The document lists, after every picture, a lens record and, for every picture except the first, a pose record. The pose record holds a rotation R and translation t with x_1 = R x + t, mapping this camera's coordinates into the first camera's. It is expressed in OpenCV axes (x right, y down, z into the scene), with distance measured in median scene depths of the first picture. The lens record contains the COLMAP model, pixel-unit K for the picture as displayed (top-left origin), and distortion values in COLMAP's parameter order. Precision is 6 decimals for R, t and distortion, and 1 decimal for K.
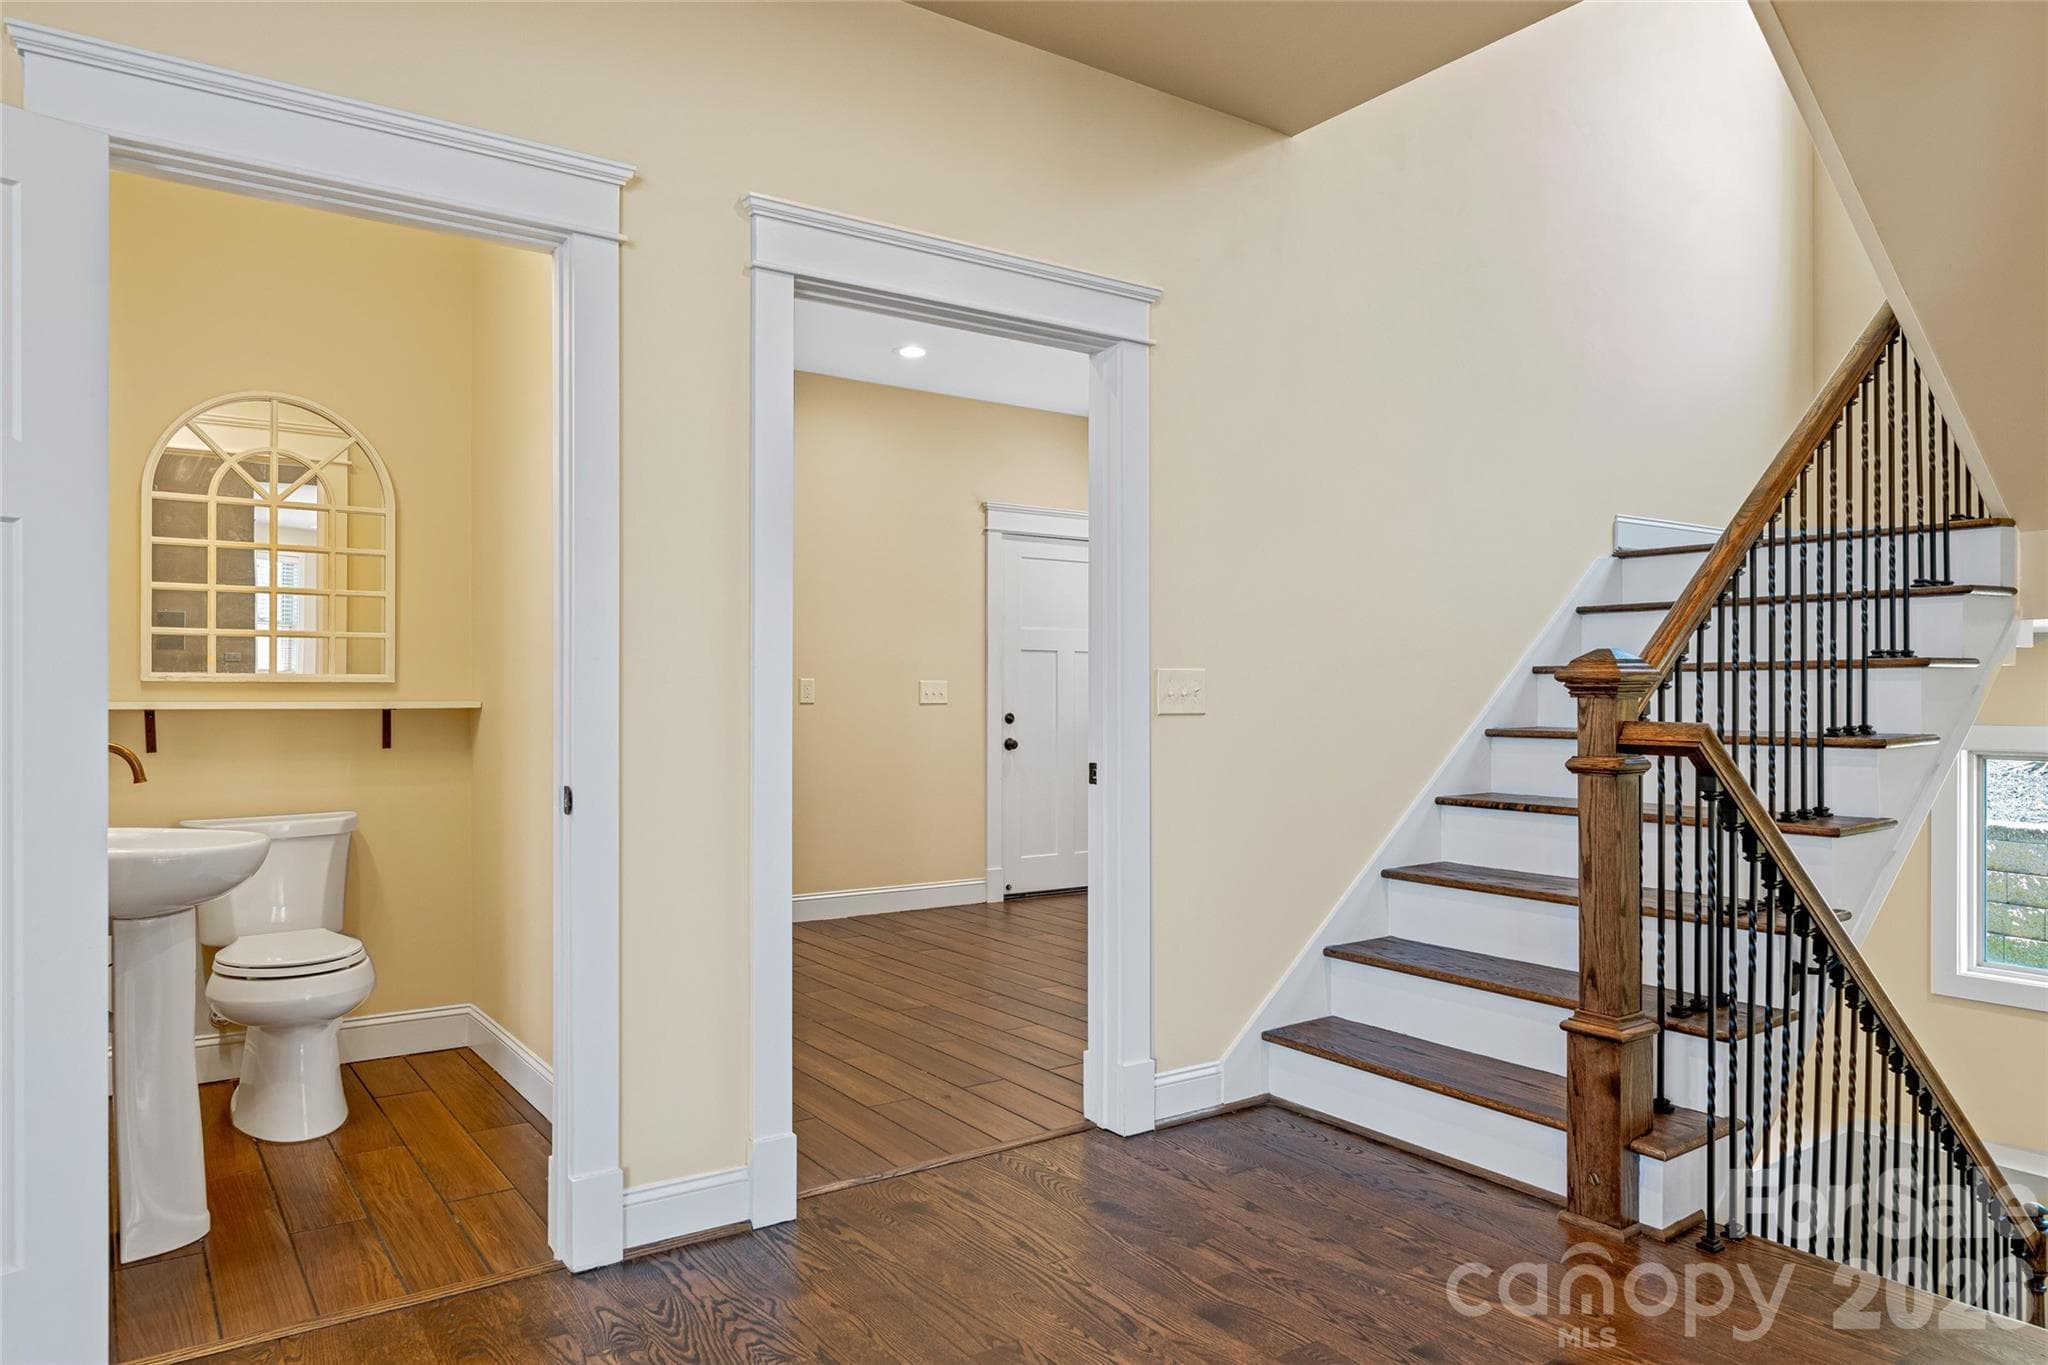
lens RADIAL K [[1304.2, 0, 1031.4], [0, 1304.2, 688.4], [0, 0, 1]] dist [-0.000796, 0.000004]
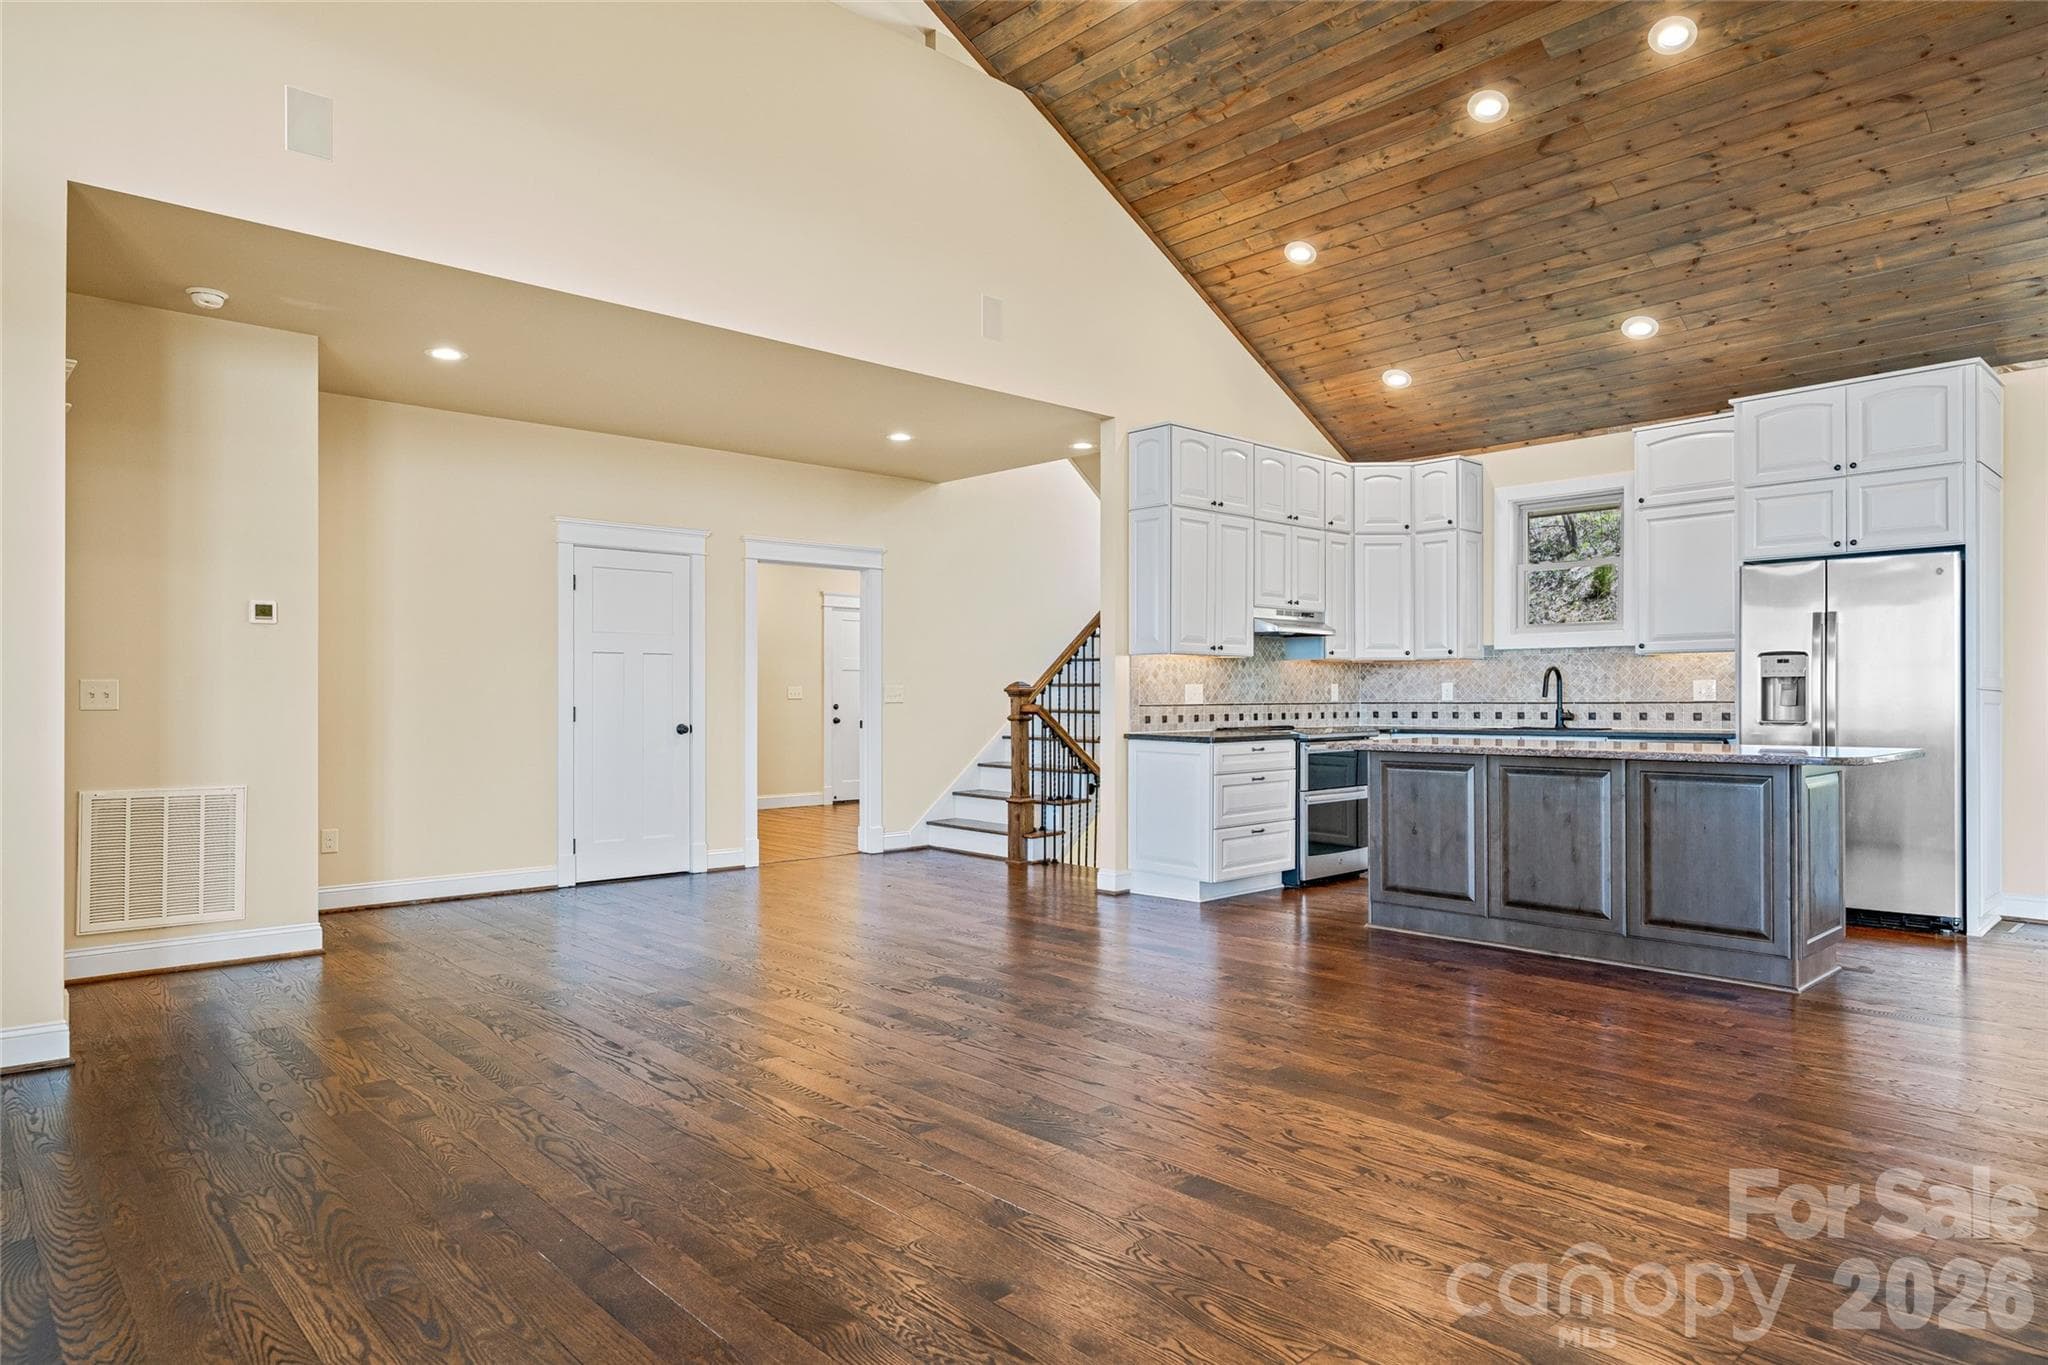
lens RADIAL K [[1220.8, 0, 1023.2], [0, 1220.8, 683.6], [0, 0, 1]] dist [-0.004593, -0.000483]
pose [[0.992298, -0.001096, 0.123867, 0.069146], [0.001078, 0.999999, 0.000214, -0.021469], [-0.123868, -0.000079, 0.992299, -1.616119]]
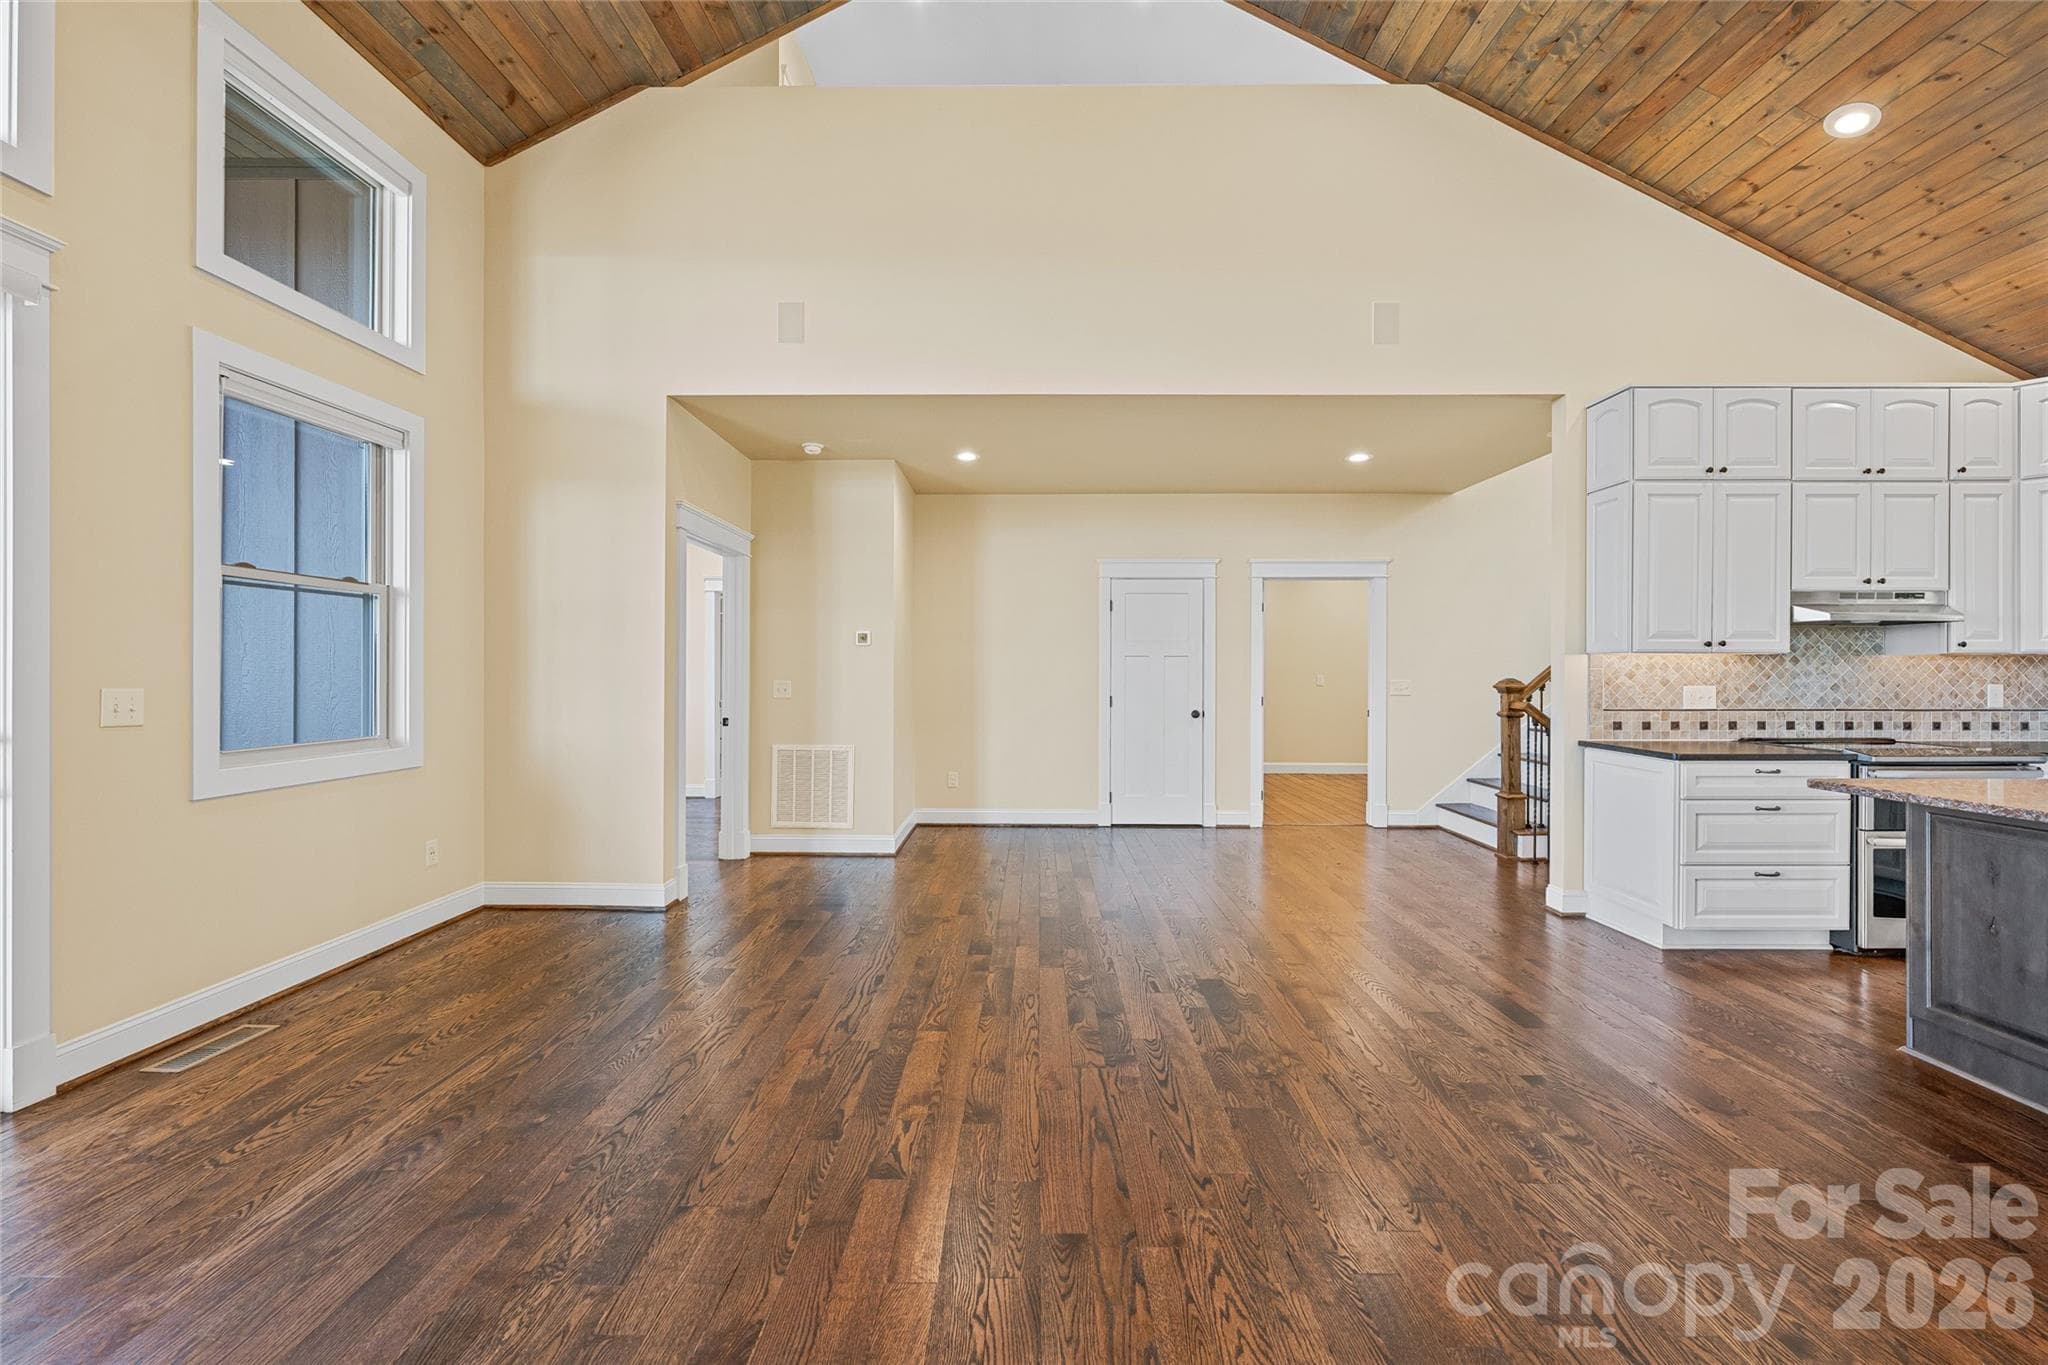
lens RADIAL K [[809.6, 0, 1032.6], [0, 809.6, 667.8], [0, 0, 1]] dist [-0.001821, -0.000555]
pose [[0.804194, -0.002856, -0.594360, 0.566680], [0.005348, 0.999983, 0.002431, -0.056076], [0.594343, -0.005134, 0.804195, -1.076853]]
